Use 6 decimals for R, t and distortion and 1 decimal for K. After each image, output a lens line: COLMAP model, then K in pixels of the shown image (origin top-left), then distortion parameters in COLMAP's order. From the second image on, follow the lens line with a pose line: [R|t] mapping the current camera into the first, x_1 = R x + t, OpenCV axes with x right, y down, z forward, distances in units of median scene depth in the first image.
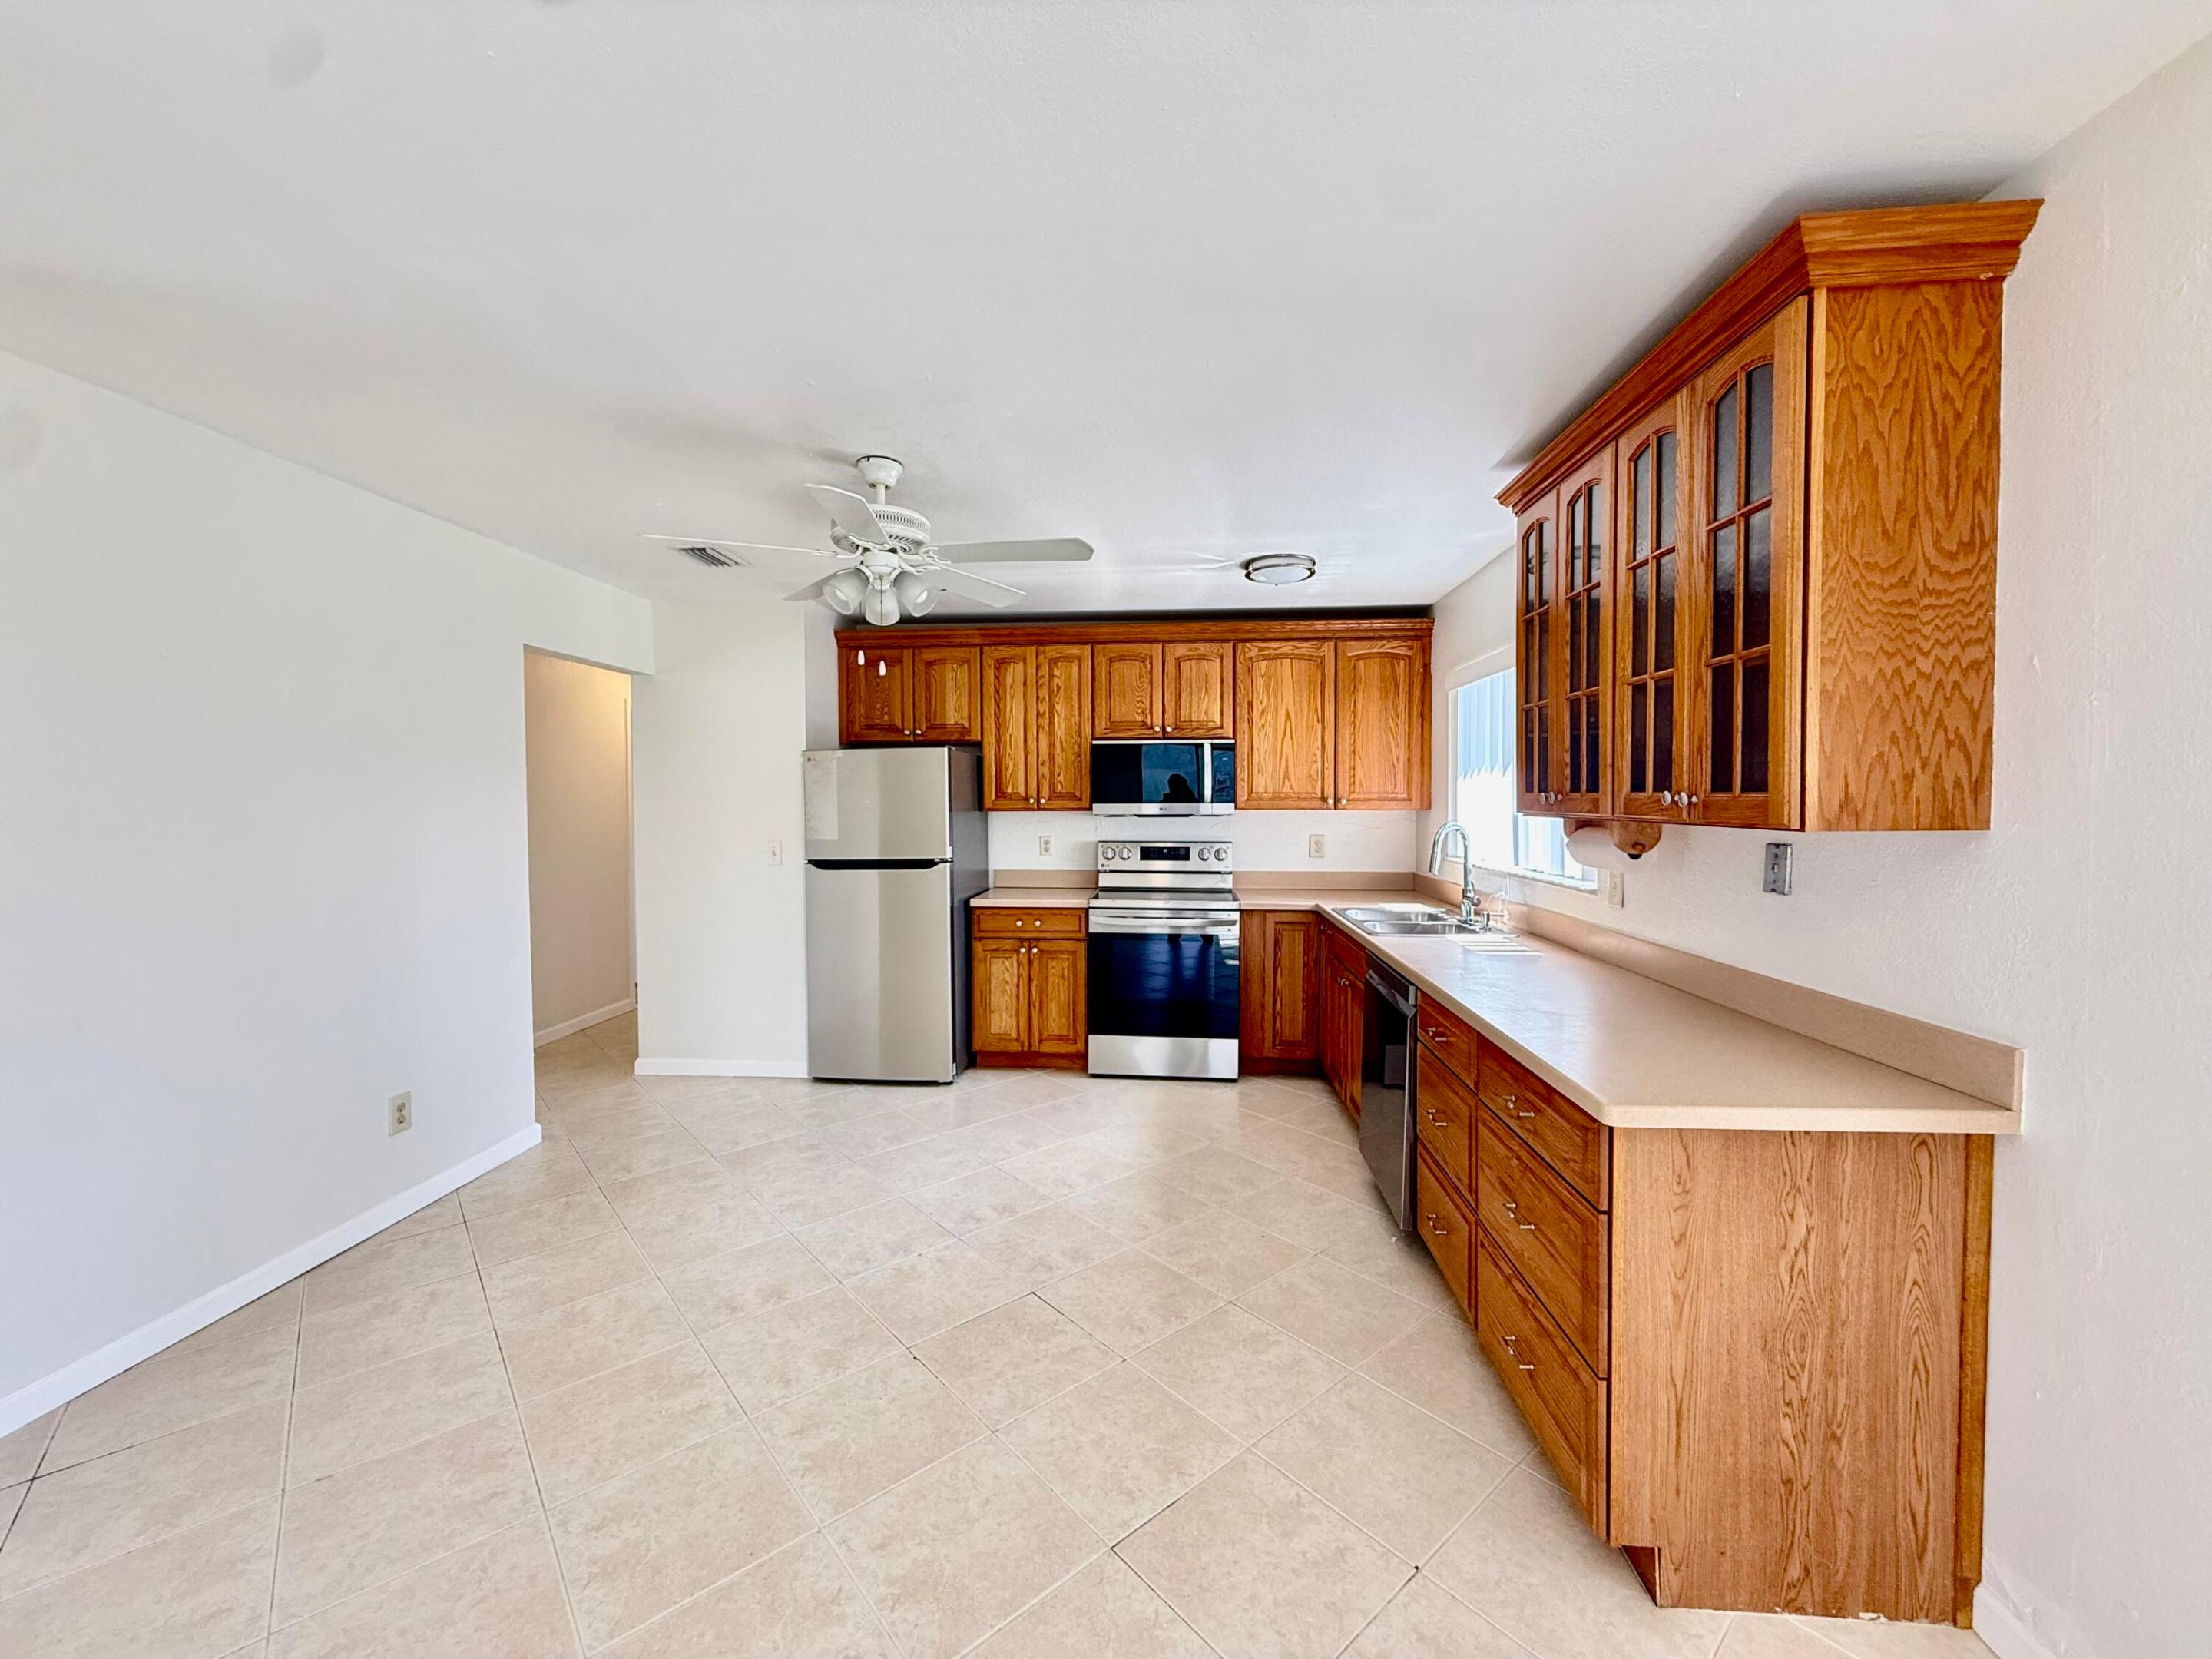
lens RADIAL K [[881.5, 0, 1097.8], [0, 881.5, 824.9], [0, 0, 1]] dist [0.002555, 0.000181]
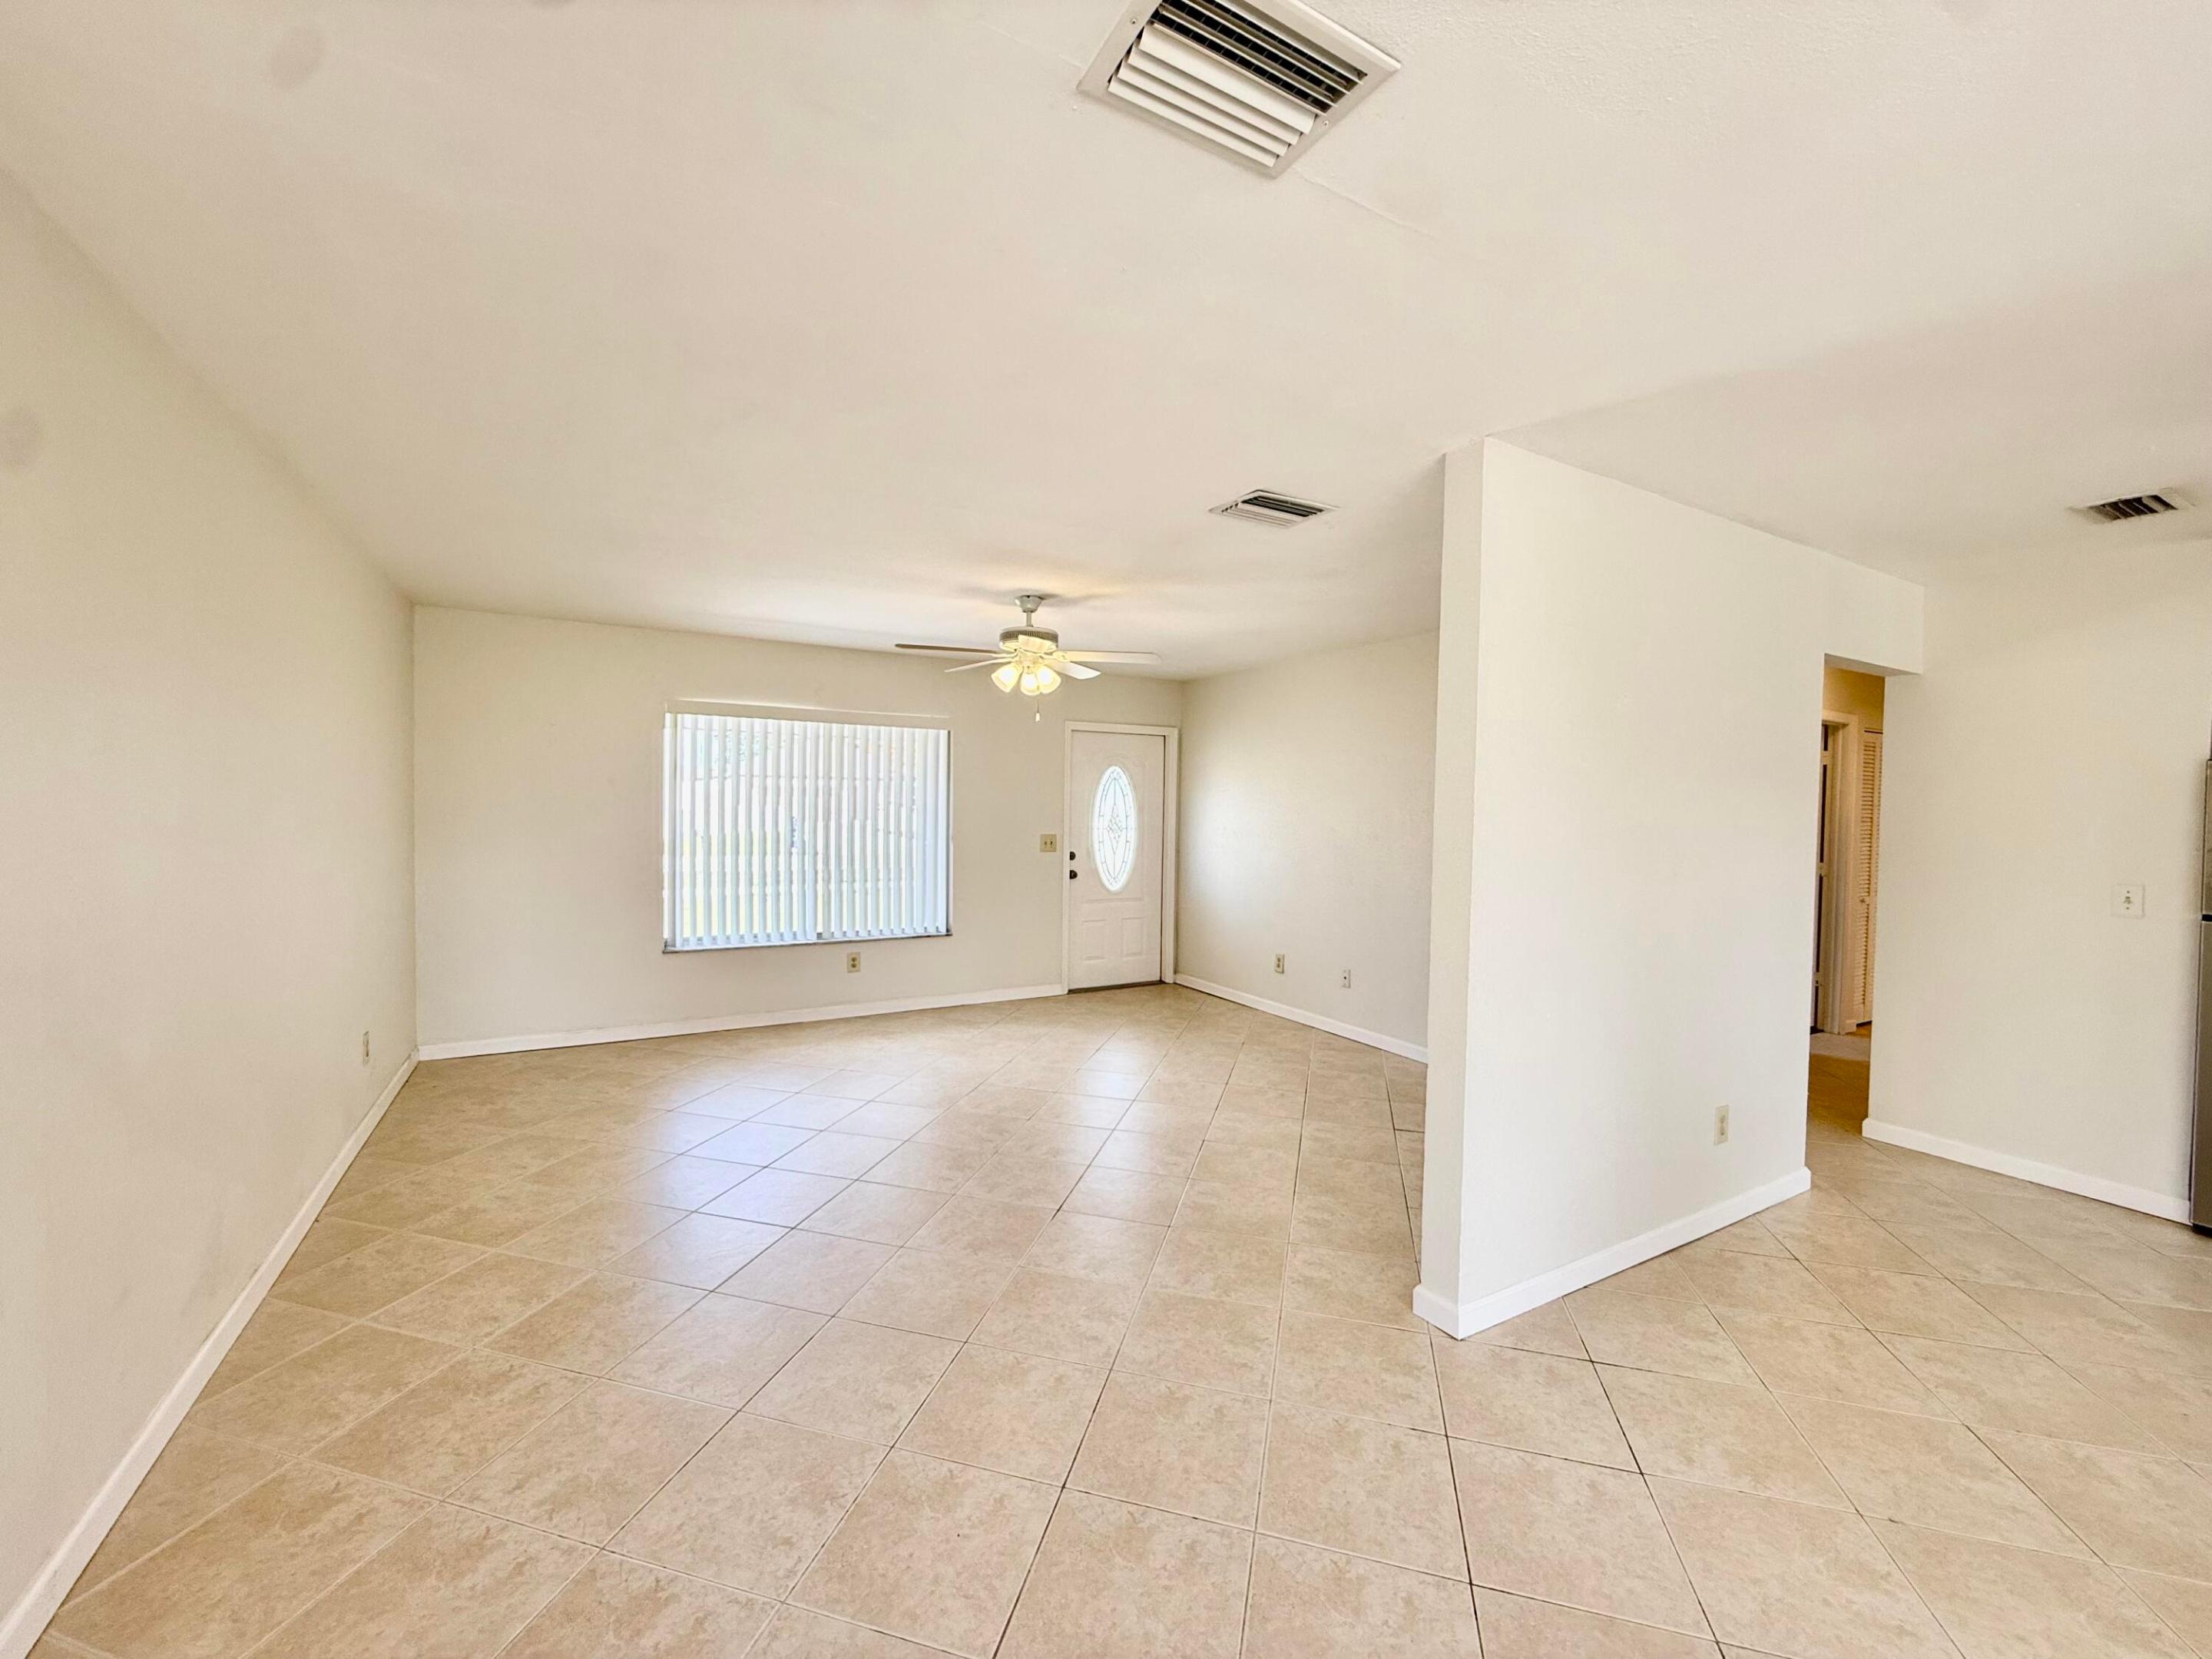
lens RADIAL K [[882.6, 0, 1095.8], [0, 882.6, 827.9], [0, 0, 1]] dist [0.001580, 0.000156]
pose [[0.561991, 0.040600, -0.826146, -0.248693], [-0.045170, 0.998811, 0.018359, -0.003038], [0.825909, 0.026999, 0.563156, -0.128472]]
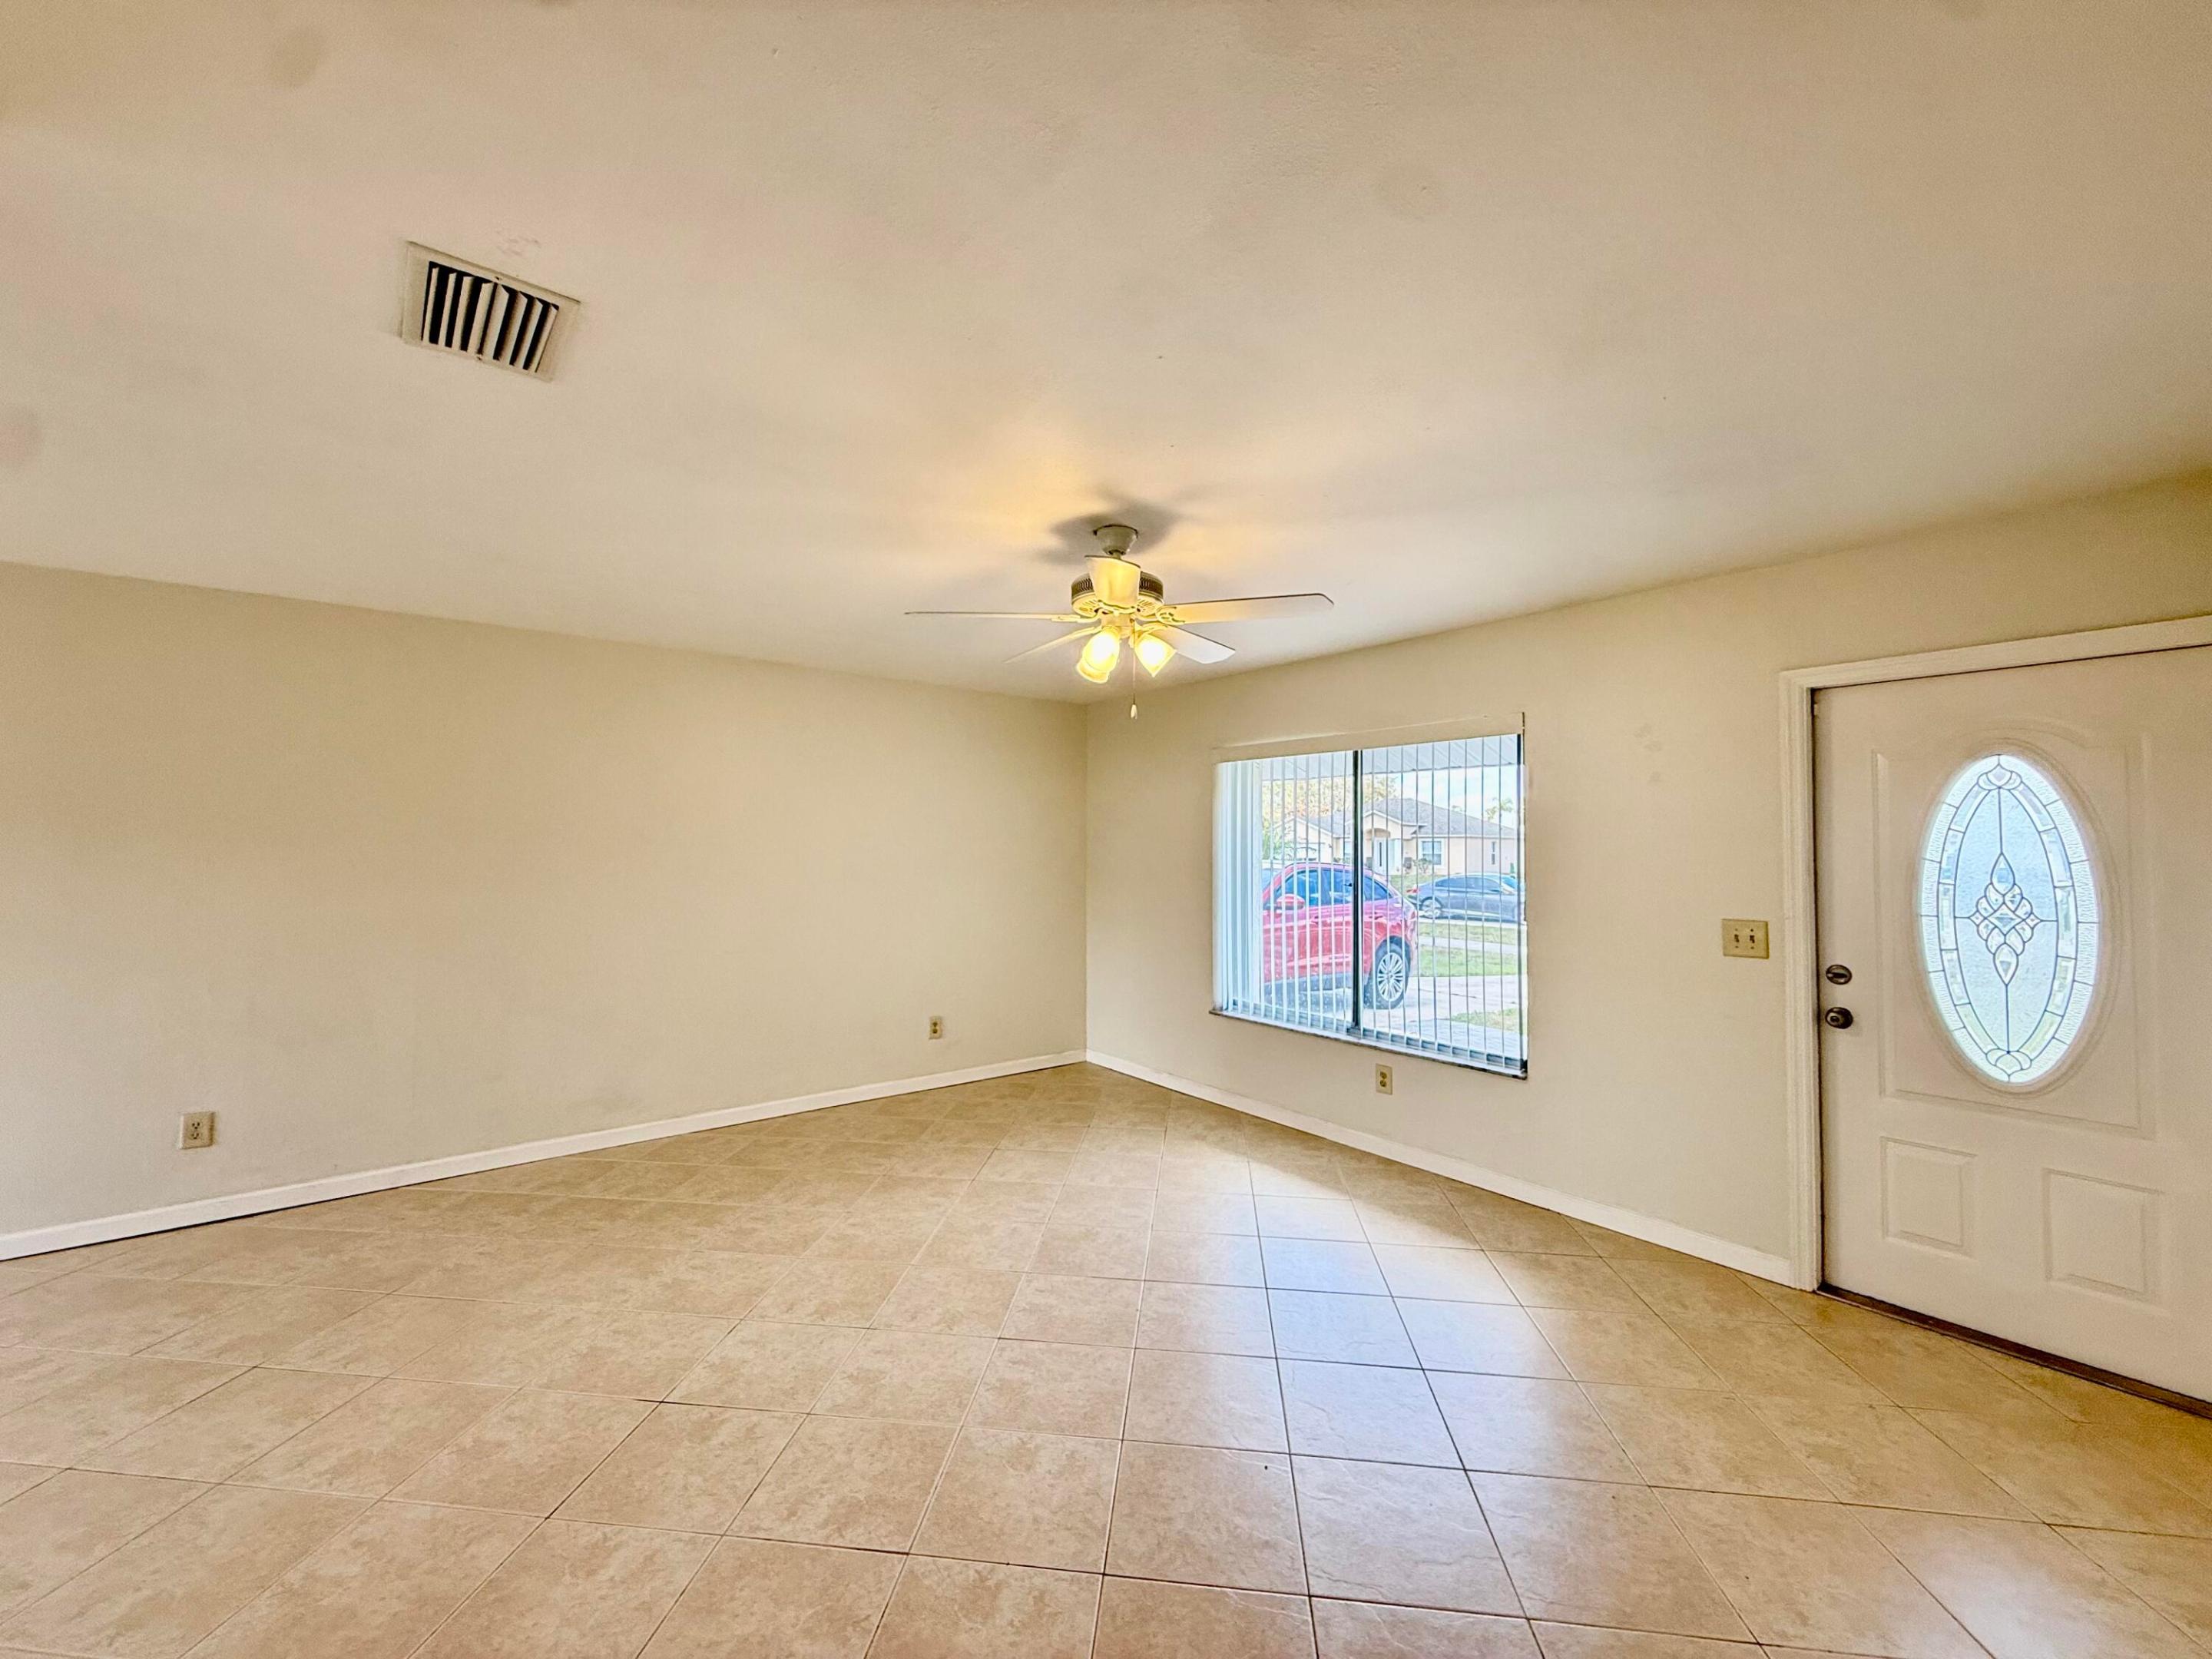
lens RADIAL K [[881.5, 0, 1097.8], [0, 881.5, 824.9], [0, 0, 1]] dist [0.002555, 0.000181]
pose [[-0.732695, -0.016451, -0.680358, -0.669270], [-0.020807, 0.999782, -0.001767, -0.024223], [0.680239, 0.012862, -0.732878, 0.803550]]
